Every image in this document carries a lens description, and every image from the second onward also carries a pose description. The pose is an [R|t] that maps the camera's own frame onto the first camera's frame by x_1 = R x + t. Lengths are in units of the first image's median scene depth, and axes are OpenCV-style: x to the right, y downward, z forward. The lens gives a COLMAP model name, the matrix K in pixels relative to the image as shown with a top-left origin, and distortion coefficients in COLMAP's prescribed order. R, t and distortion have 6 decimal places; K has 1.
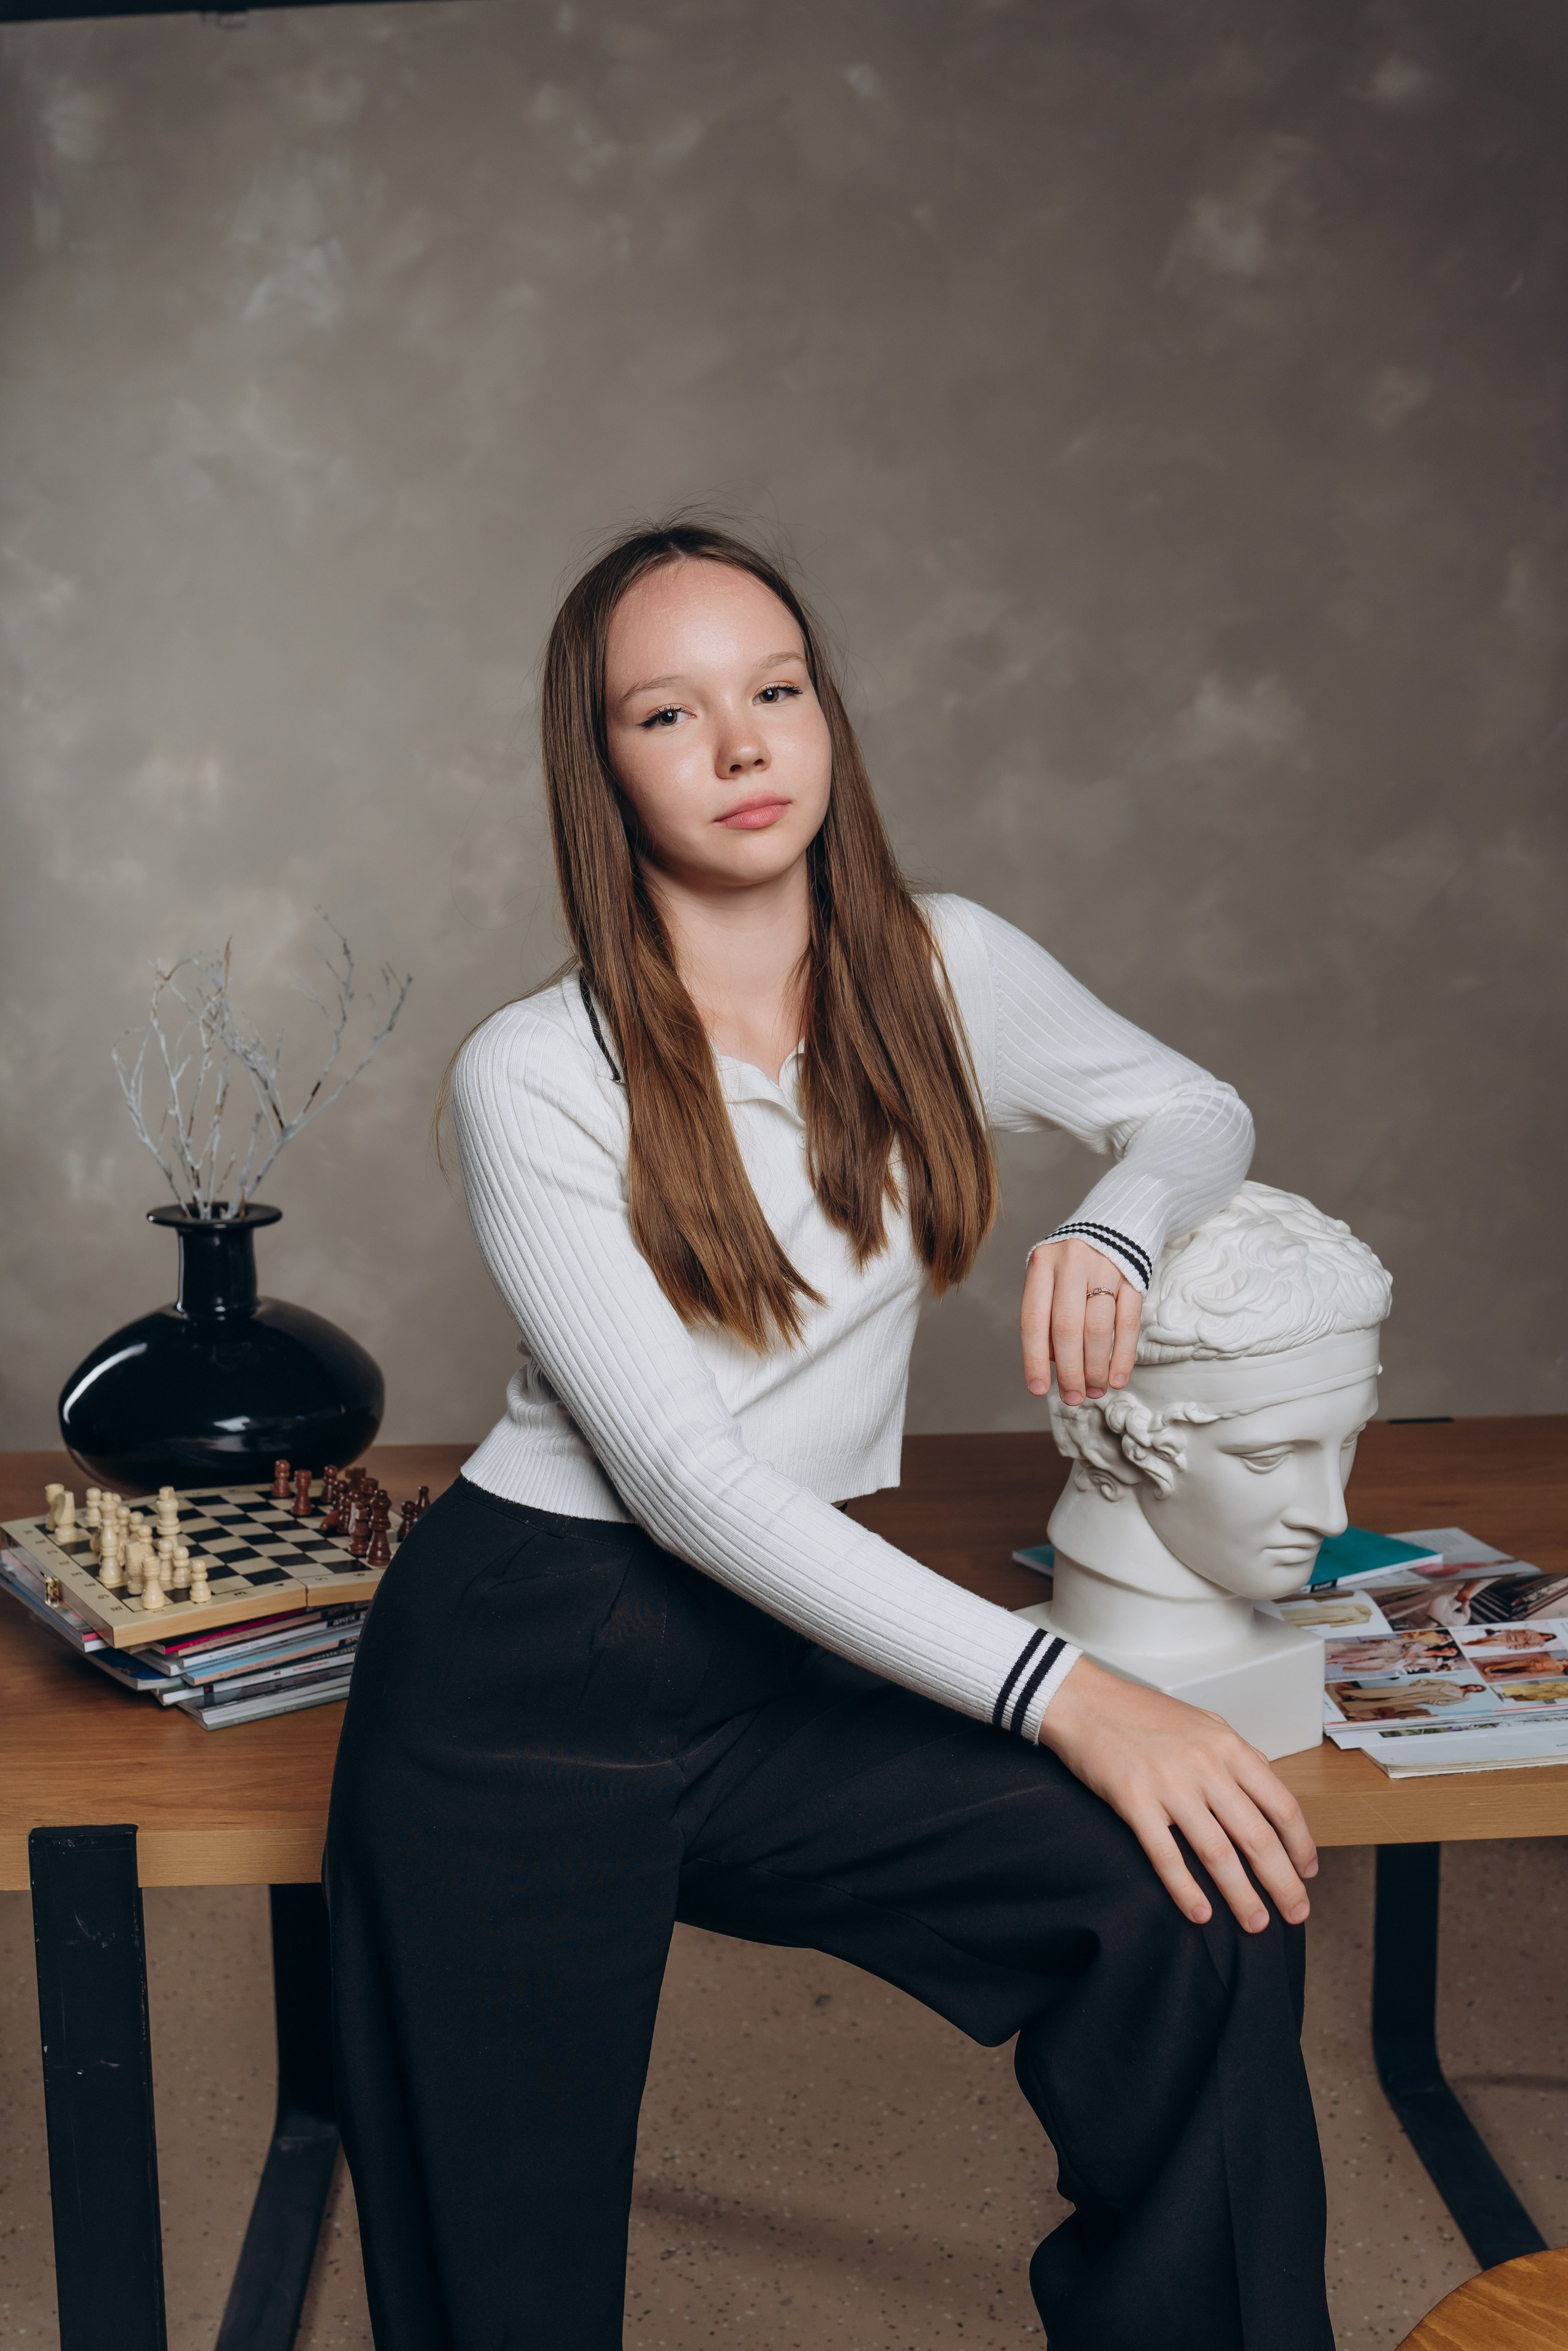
lens RADIAL K [[2357.1, 0, 790.3], [0, 2357.1, 1165.0], [0, 0, 1]] dist [-0.005380, 0.000000]
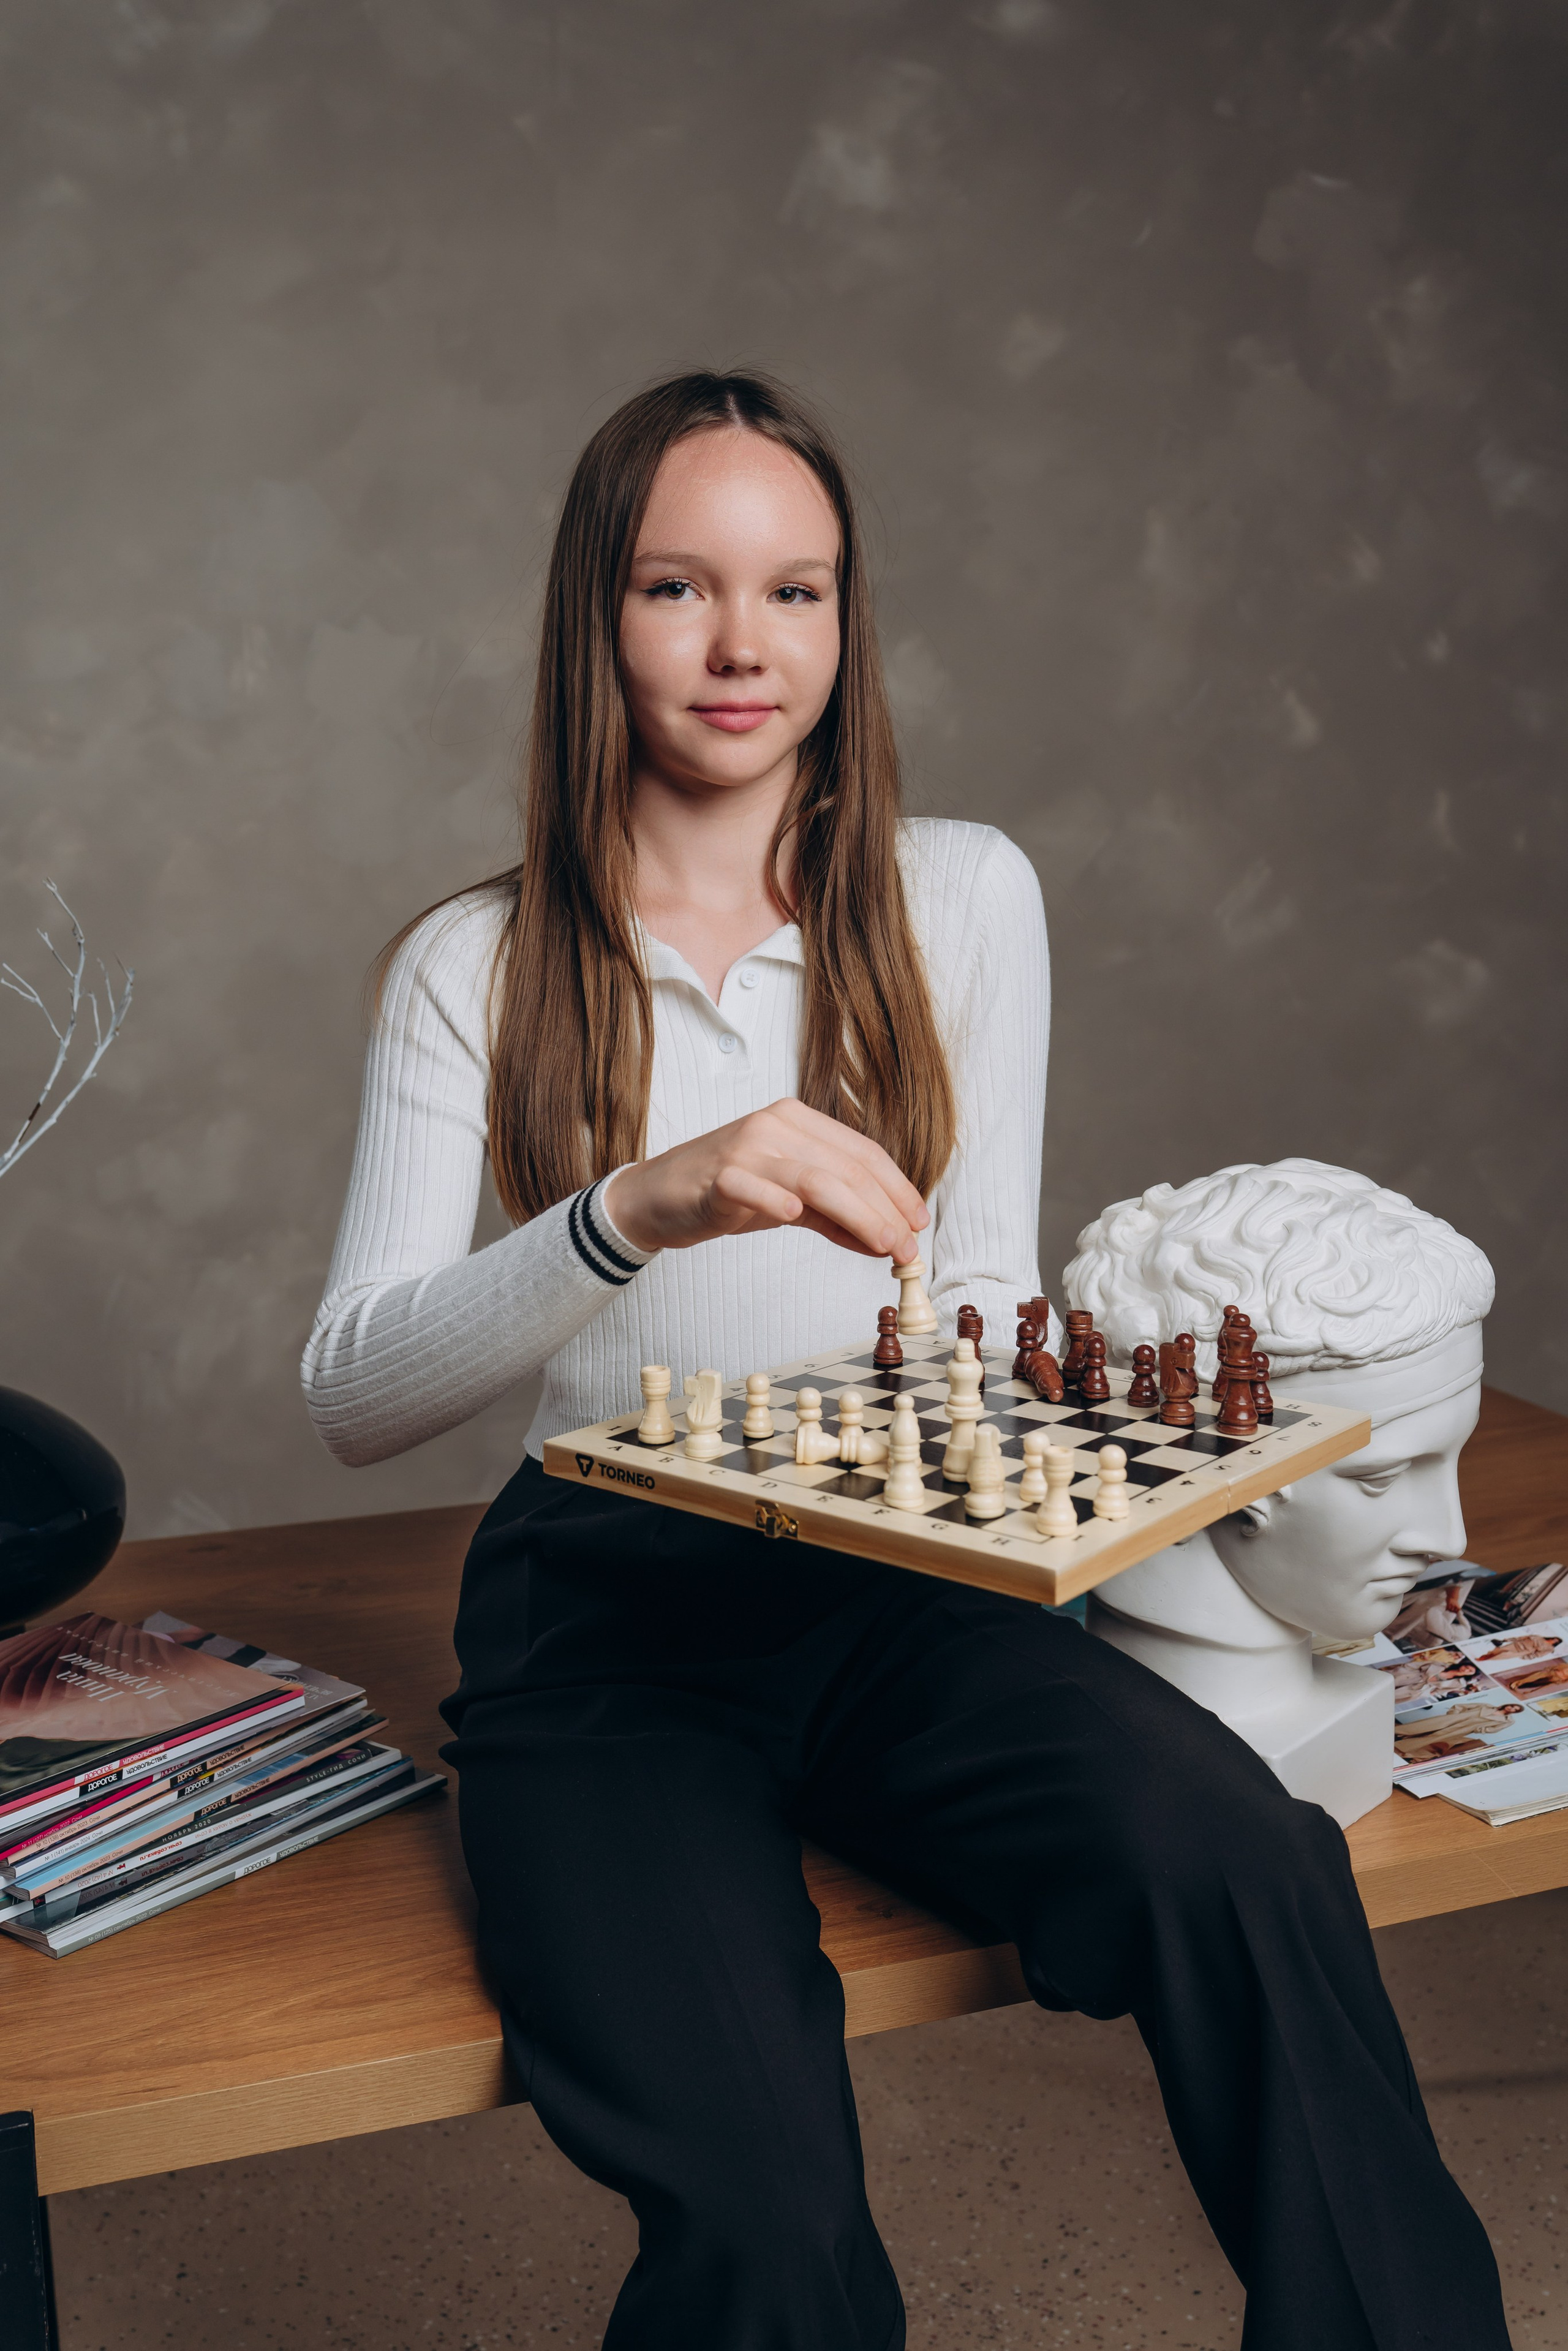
lens RADIAL K [[2357.1, 0, 791.7], [0, 2357.1, 1166.6], [0, 0, 1]] dist [-0.005380, 0.000000]
pose [[0.962433, -0.053853, 0.266125, -0.169441], [0.054779, 0.998491, 0.003950, -0.003315], [-0.265937, 0.010776, 0.963930, 0.167159]]
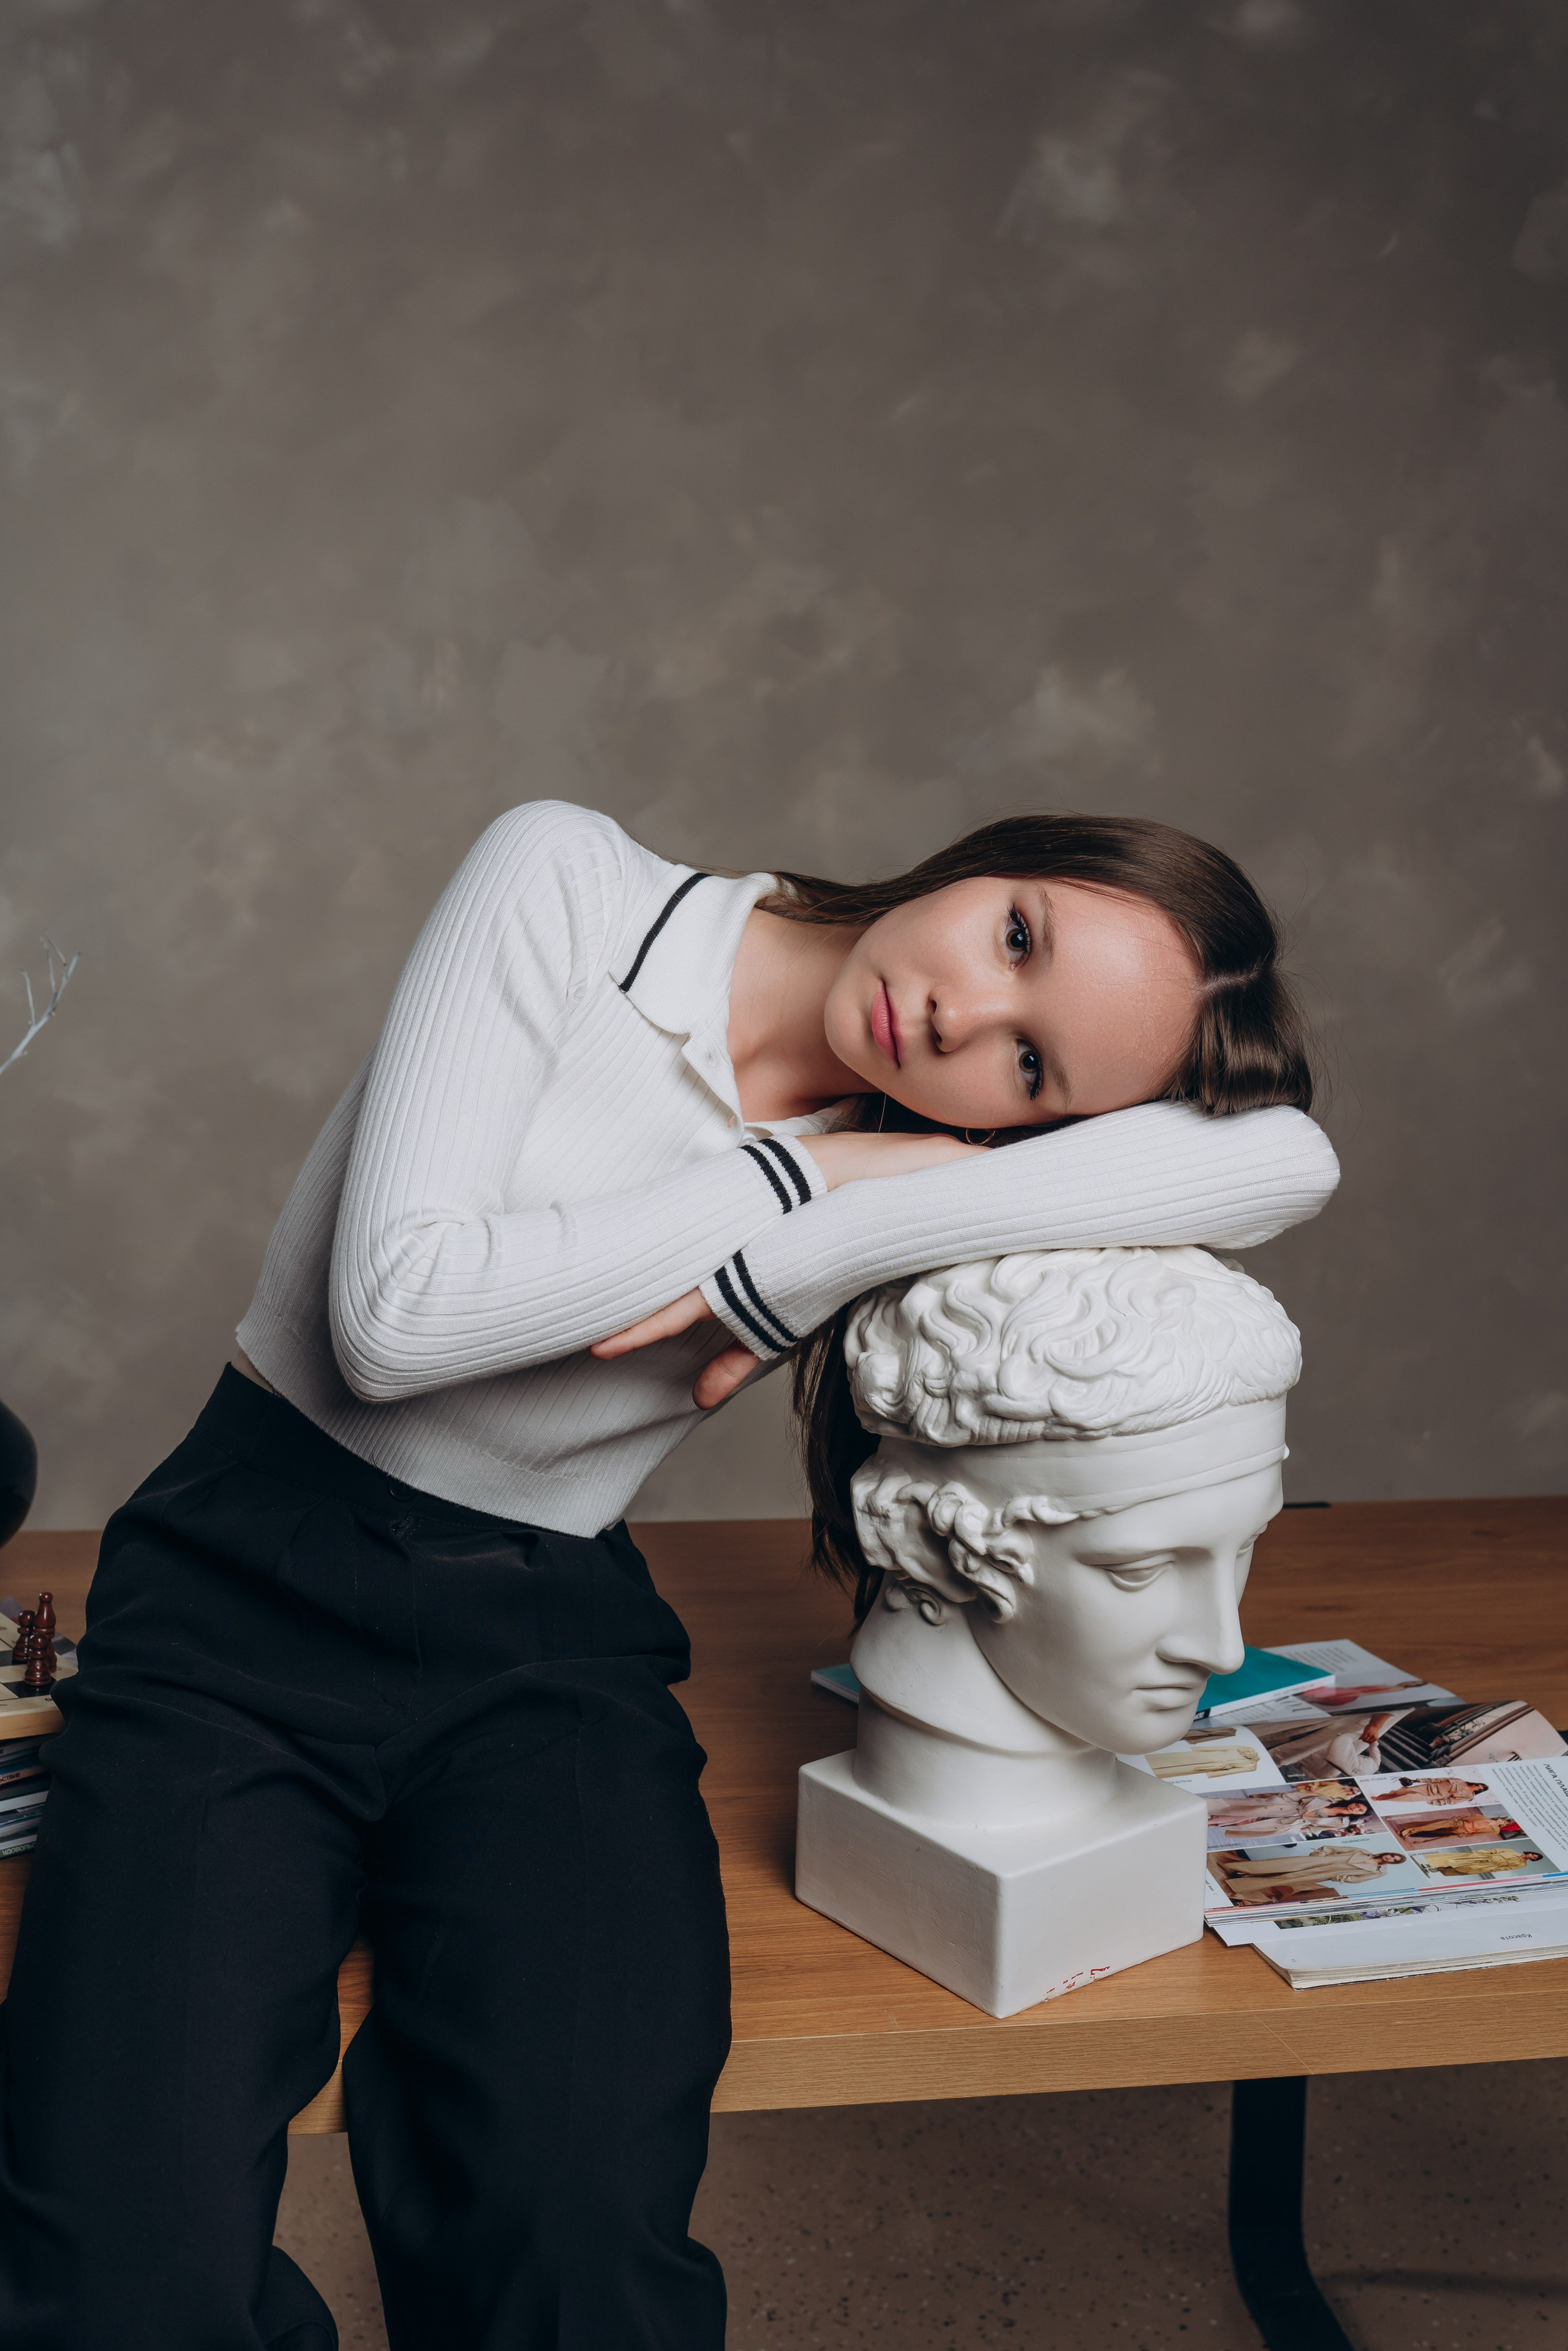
lens RADIAL K [[2357.1, 0, 791.3], [0, 2357.1, 1167.3], [0, 0, 1]] dist [-0.005380, 0.000000]
pose [[0.997152, 0.014280, 0.074051, 0.024865], [-0.012362, 0.999578, -0.026298, 0.012392], [-0.074396, 0.025308, 0.996908, 0.188207]]
